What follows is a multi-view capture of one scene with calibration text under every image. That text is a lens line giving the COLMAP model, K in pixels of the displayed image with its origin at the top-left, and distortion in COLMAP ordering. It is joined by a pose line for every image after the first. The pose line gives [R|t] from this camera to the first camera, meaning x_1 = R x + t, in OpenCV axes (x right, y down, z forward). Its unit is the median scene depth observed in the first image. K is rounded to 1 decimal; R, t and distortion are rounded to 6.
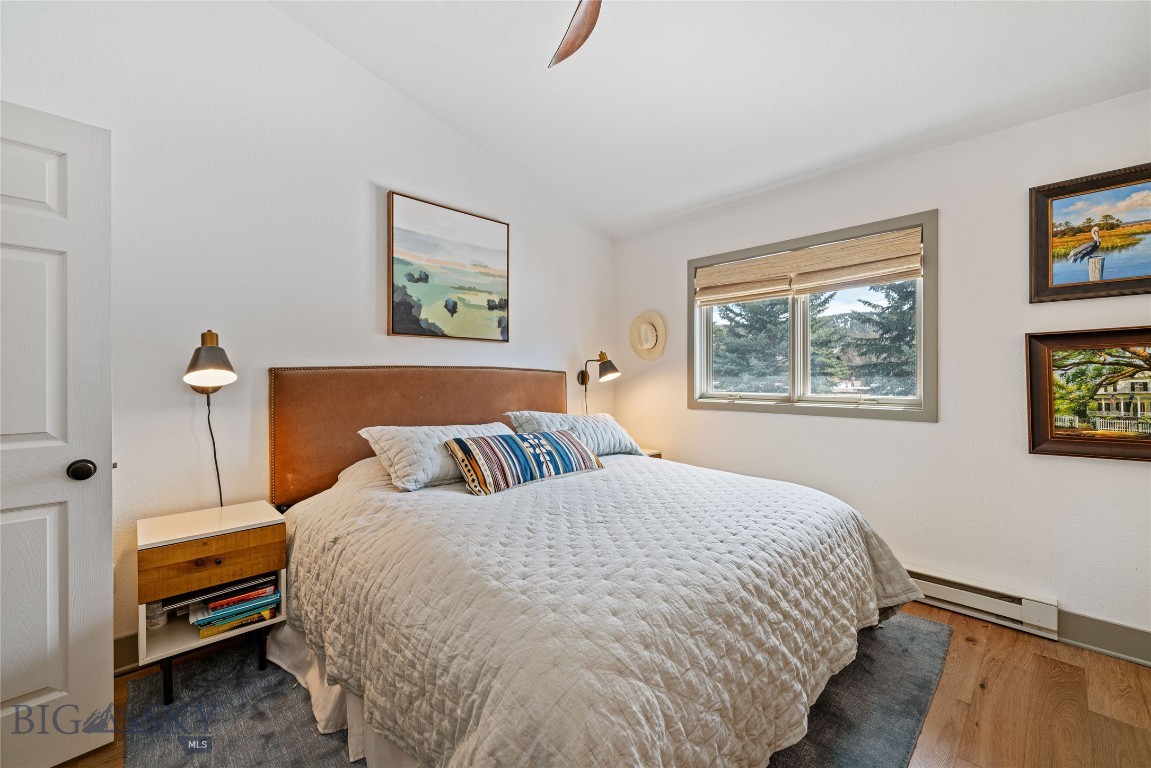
lens RADIAL K [[480.7, 0, 579.6], [0, 480.7, 376.6], [0, 0, 1]] dist [-0.000678, -0.000066]
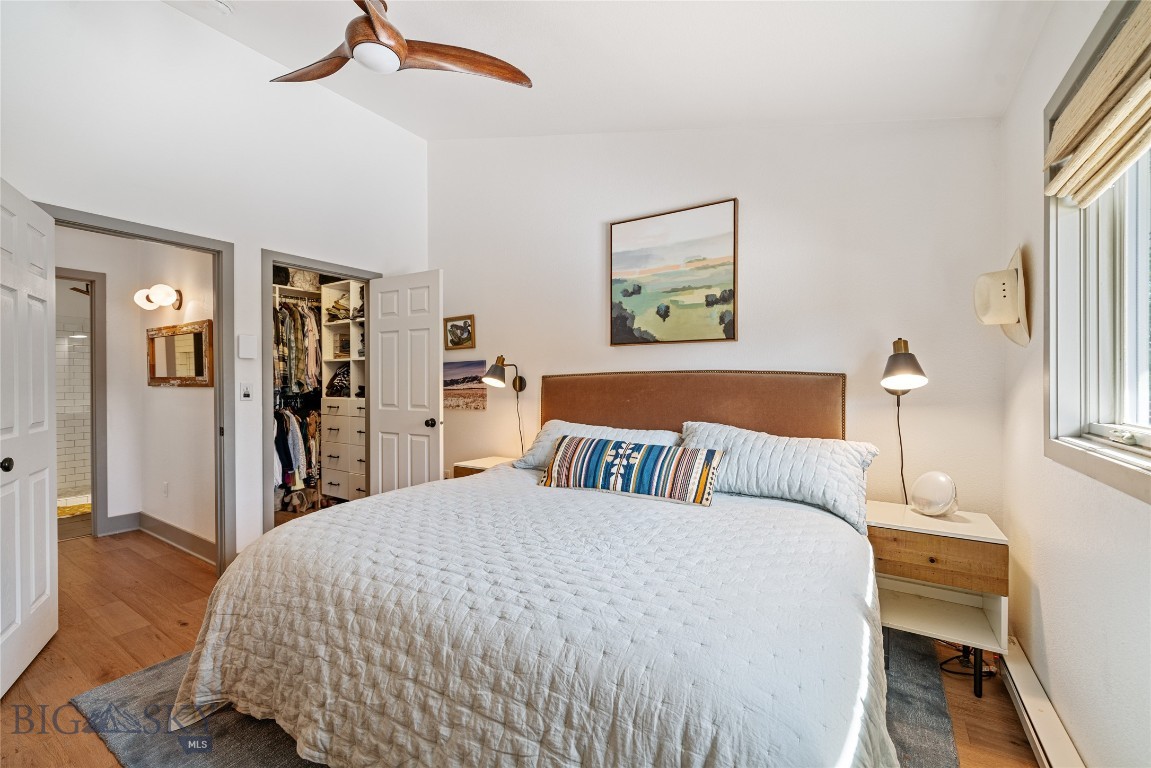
lens RADIAL K [[480.7, 0, 604.2], [0, 480.7, 387.3], [0, 0, 1]] dist [-0.000678, -0.000066]
pose [[0.229938, 0.011204, -0.973141, 0.717223], [0.002519, 0.999924, 0.012108, 0.000424], [0.973202, -0.005235, 0.229892, 0.677836]]
